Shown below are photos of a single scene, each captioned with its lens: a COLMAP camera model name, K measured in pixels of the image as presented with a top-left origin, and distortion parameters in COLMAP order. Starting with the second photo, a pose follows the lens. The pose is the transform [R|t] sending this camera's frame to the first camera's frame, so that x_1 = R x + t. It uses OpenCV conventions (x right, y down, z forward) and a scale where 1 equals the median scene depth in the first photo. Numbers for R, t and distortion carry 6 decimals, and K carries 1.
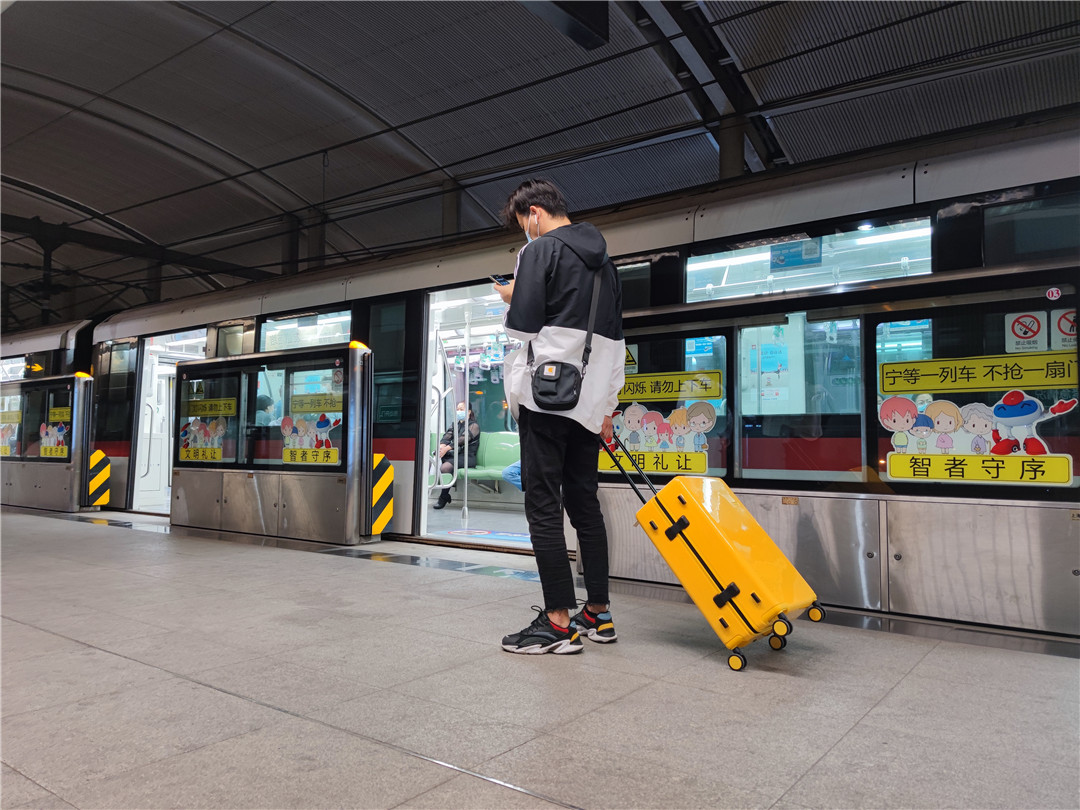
lens RADIAL K [[775.6, 0, 537.8], [0, 775.6, 409.2], [0, 0, 1]] dist [0.069219, -0.067614]
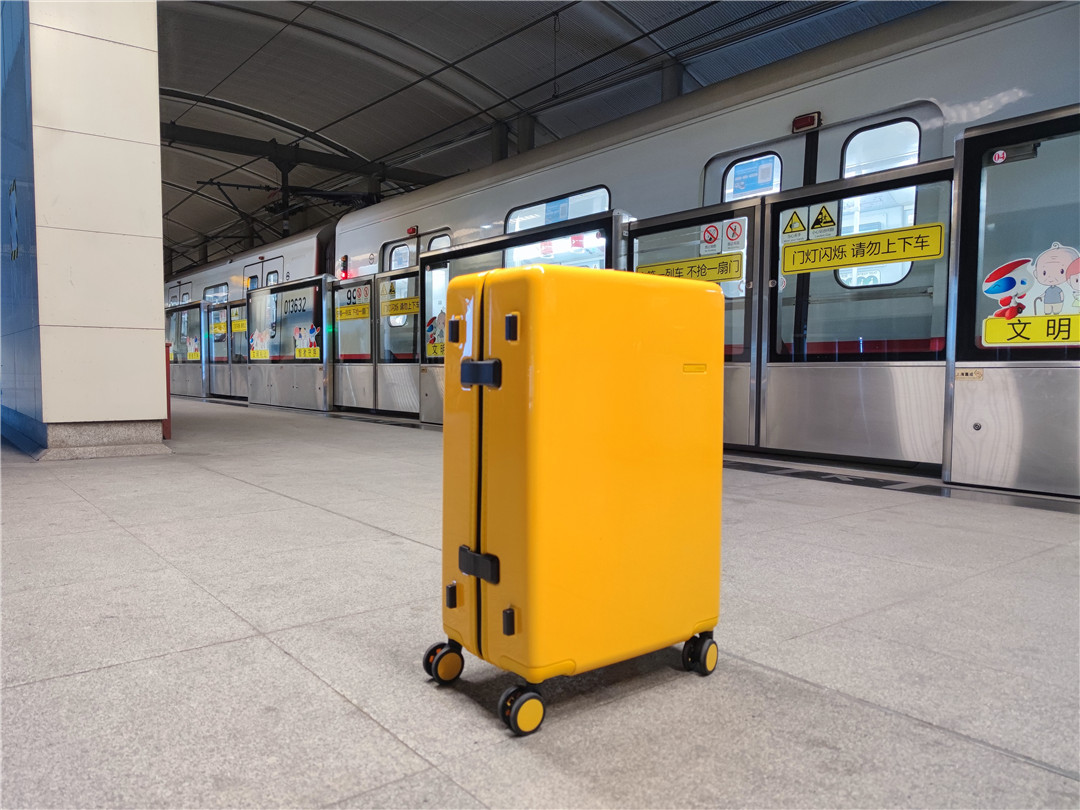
lens RADIAL K [[775.6, 0, 525.6], [0, 775.6, 414.9], [0, 0, 1]] dist [0.069219, -0.067614]
pose [[0.965674, 0.012932, -0.259437, -0.199276], [0.015011, 0.994313, 0.105439, 0.082771], [0.259325, -0.105714, 0.959987, 0.241179]]
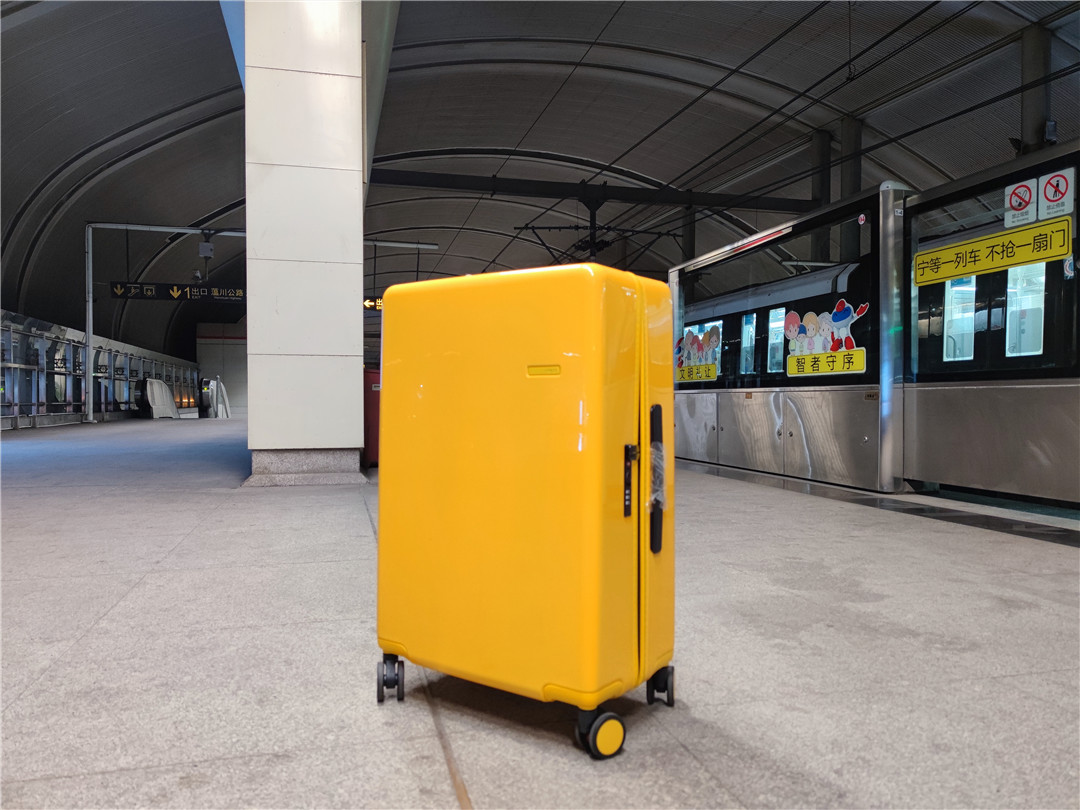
lens RADIAL K [[775.6, 0, 535.8], [0, 775.6, 403.2], [0, 0, 1]] dist [0.069219, -0.067614]
pose [[0.784107, -0.006493, -0.620592, -0.110539], [0.038449, 0.998533, 0.038132, 0.109641], [0.619434, -0.053761, 0.783206, 0.536264]]
